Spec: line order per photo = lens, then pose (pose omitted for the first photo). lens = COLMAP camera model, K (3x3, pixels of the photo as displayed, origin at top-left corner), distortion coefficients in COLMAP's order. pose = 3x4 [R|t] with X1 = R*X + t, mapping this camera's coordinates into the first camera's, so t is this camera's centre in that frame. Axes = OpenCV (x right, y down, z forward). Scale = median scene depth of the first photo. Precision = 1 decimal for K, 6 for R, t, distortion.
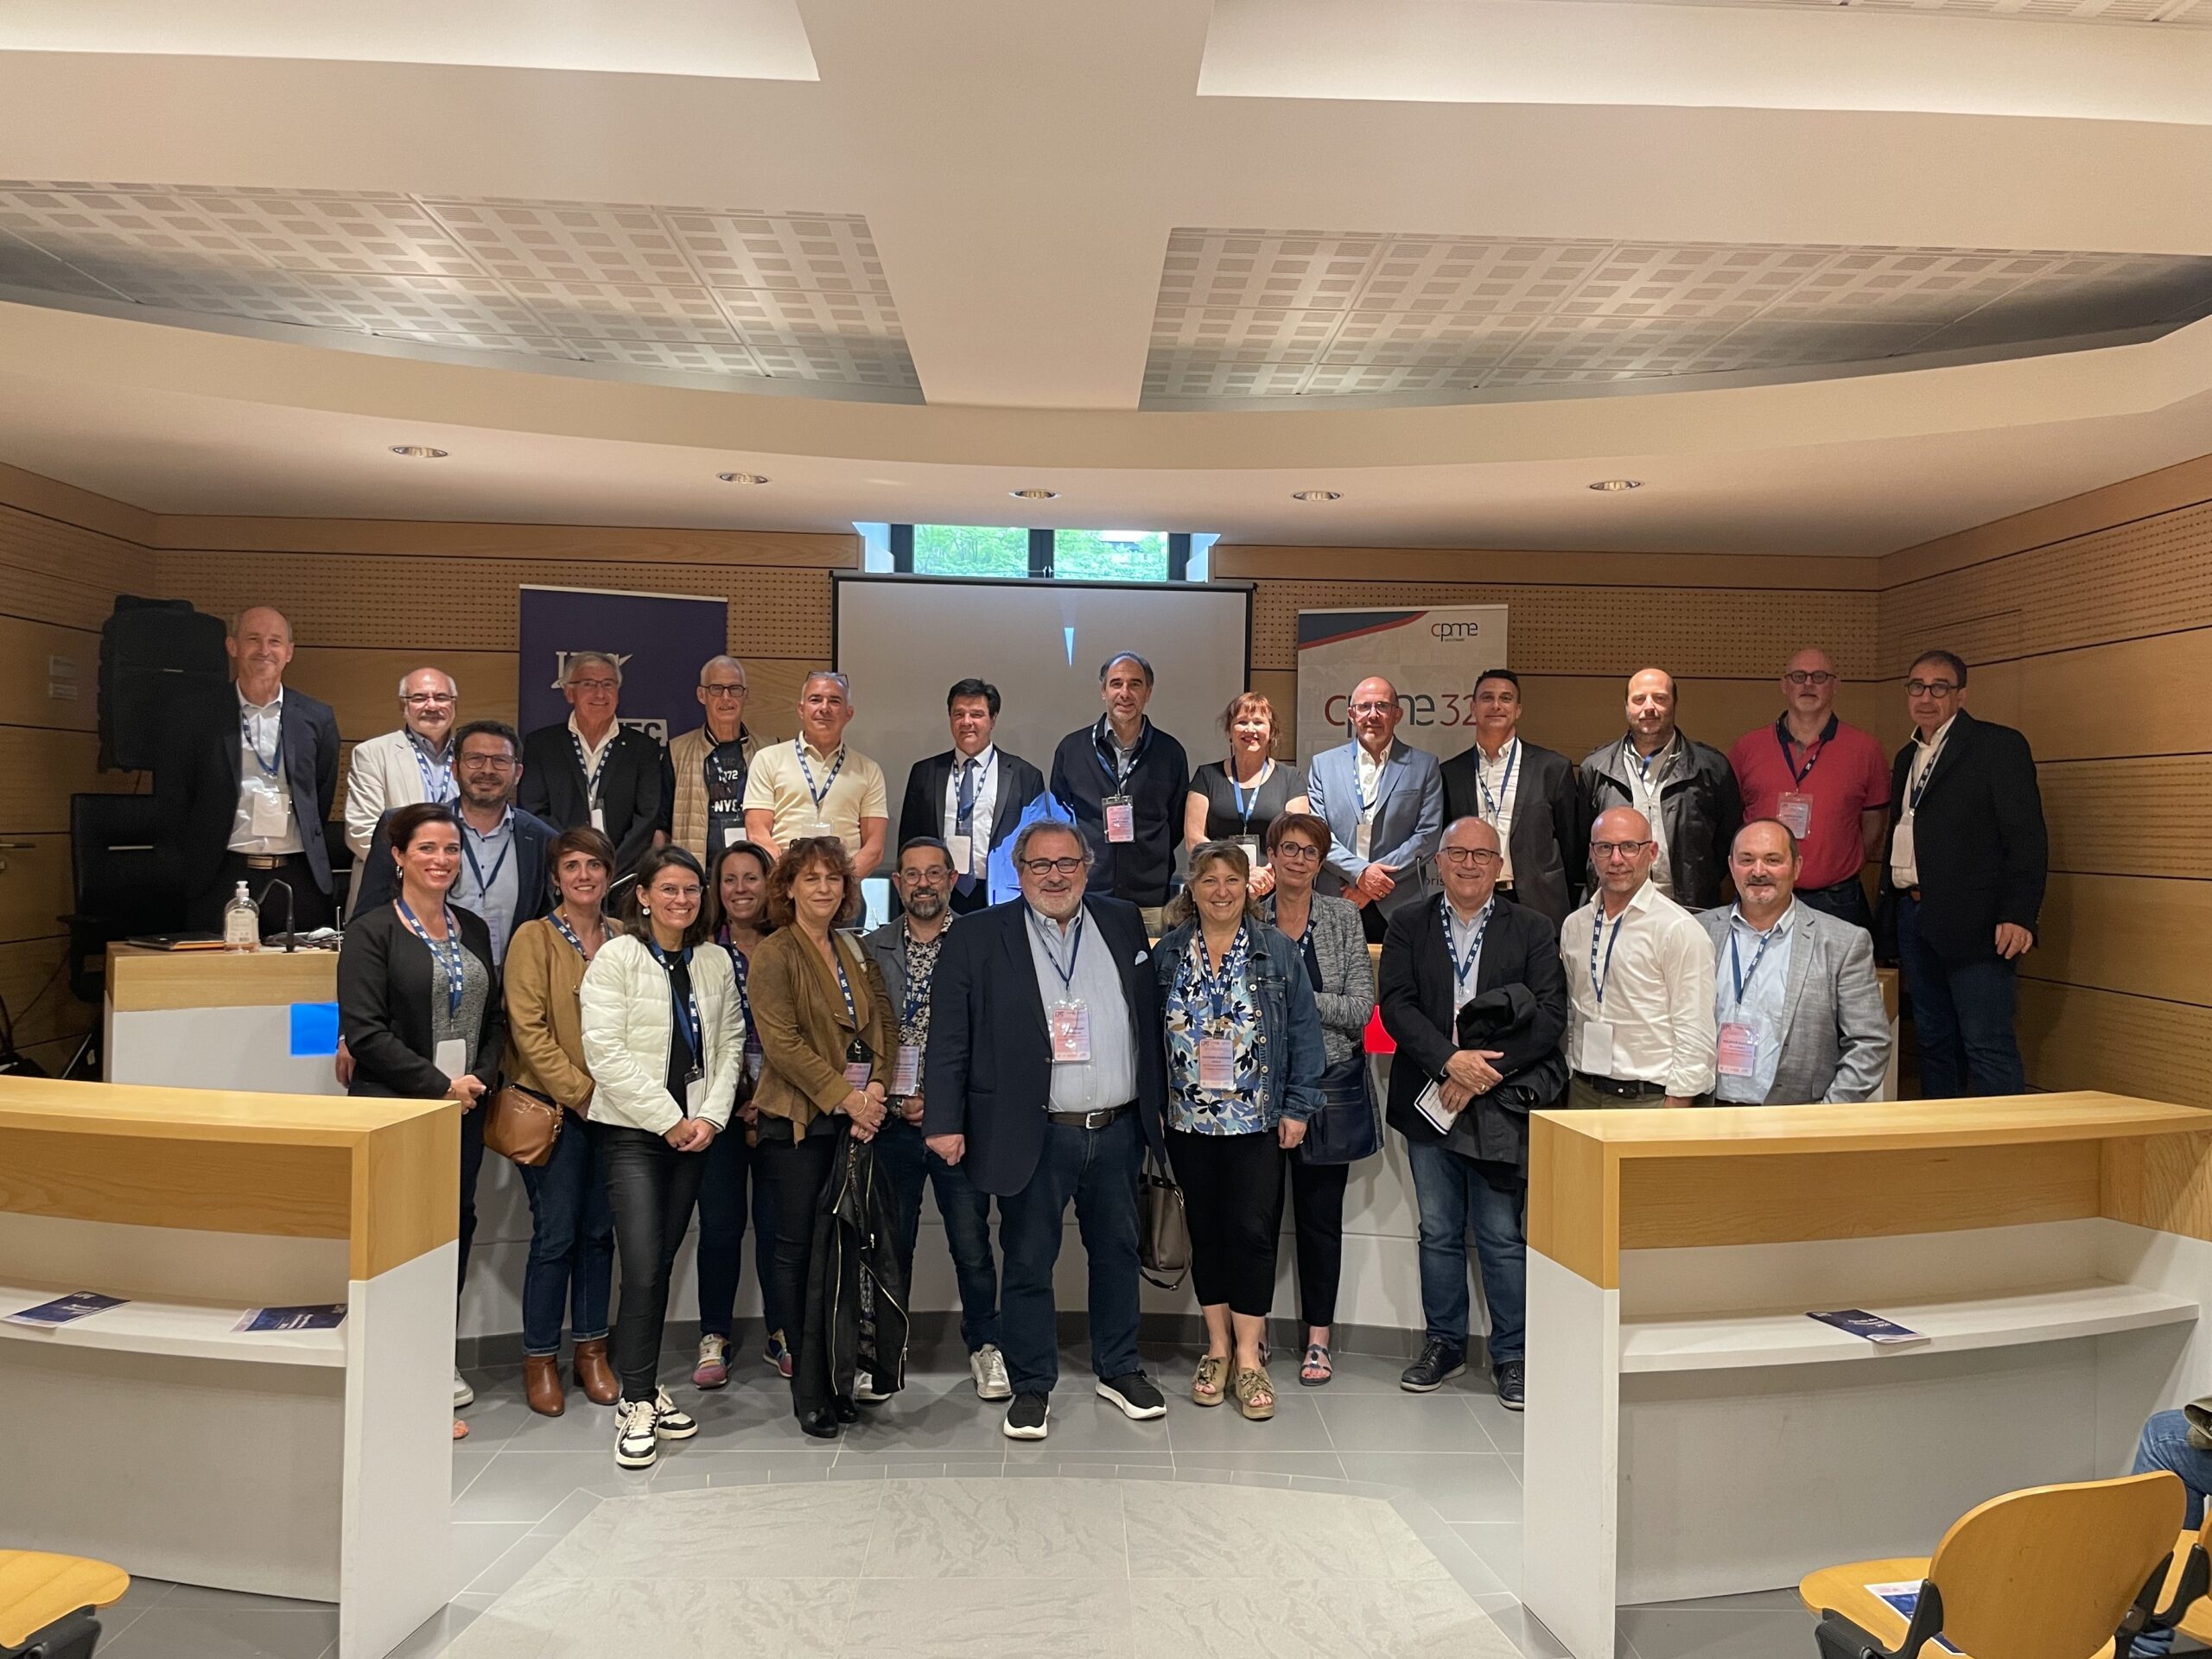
lens RADIAL K [[1698.5, 0, 1106.0], [0, 1698.5, 829.5], [0, 0, 1]] dist [0.002319, -0.000365]
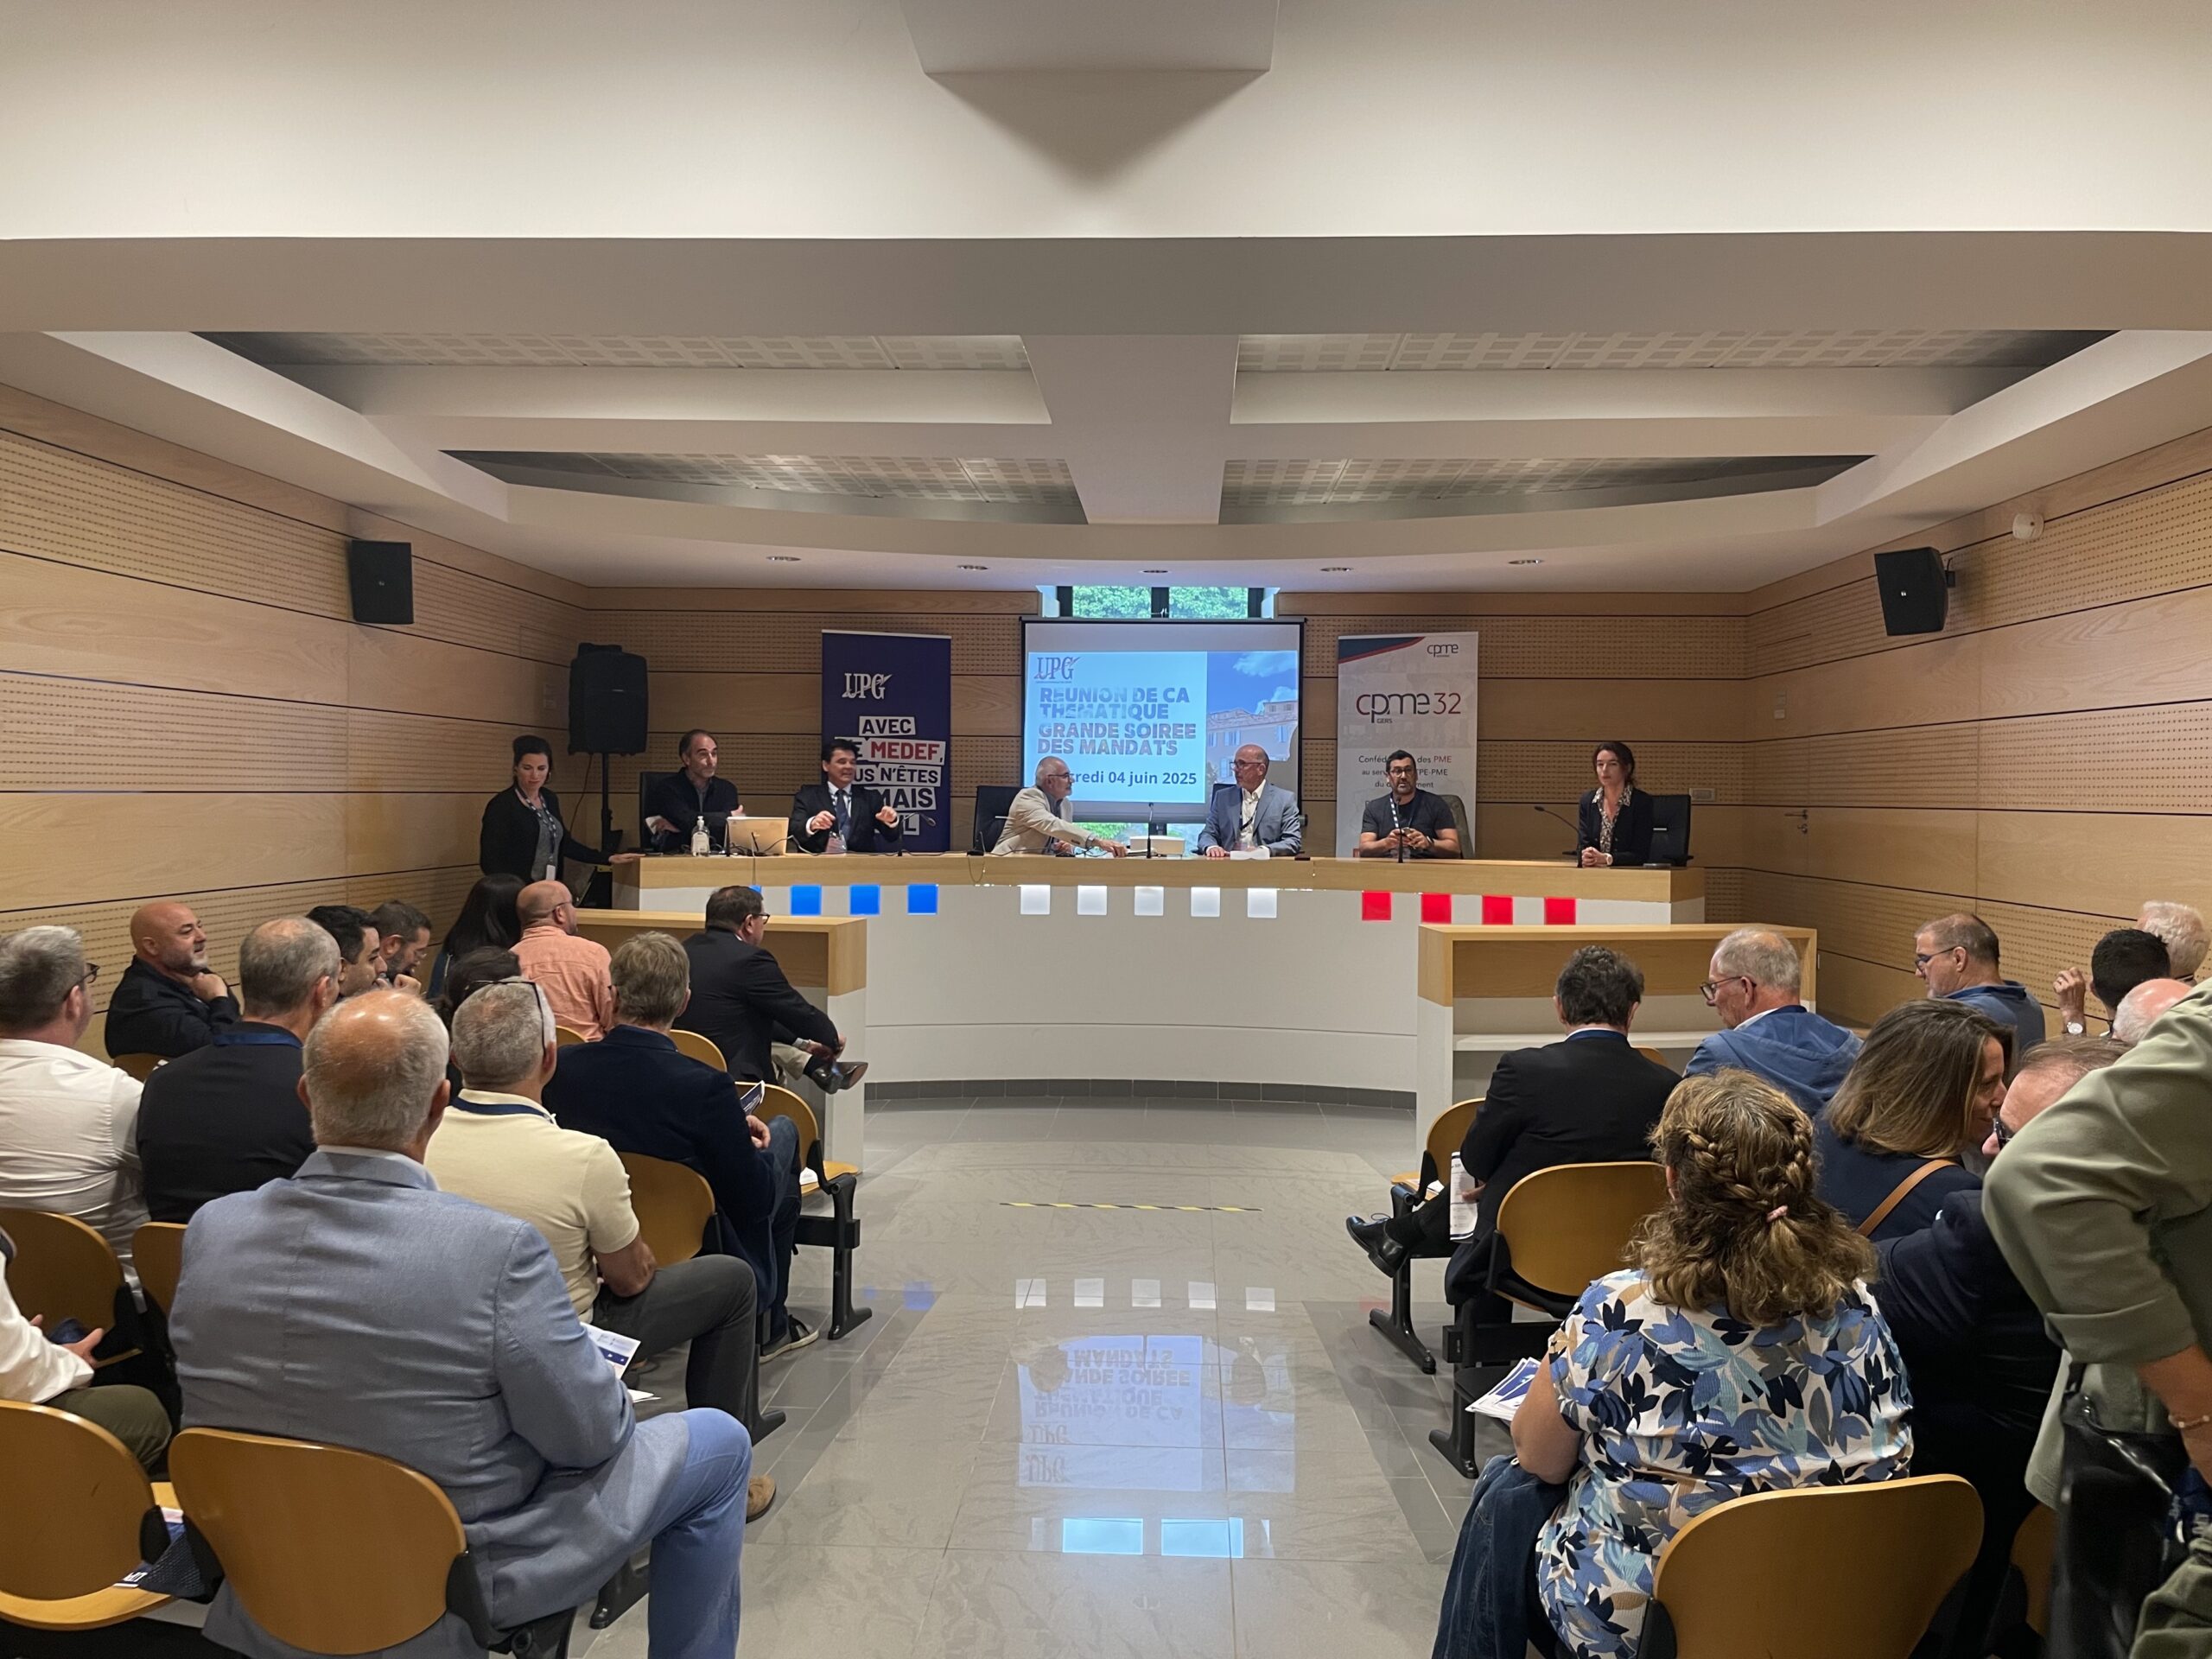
lens RADIAL K [[1698.5, 0, 1106.0], [0, 1698.5, 829.5], [0, 0, 1]] dist [0.002319, -0.000365]
pose [[0.997356, -0.006439, -0.072387, 0.021936], [0.007222, 0.999918, 0.010560, 0.021185], [0.072313, -0.011055, 0.997321, -0.507956]]
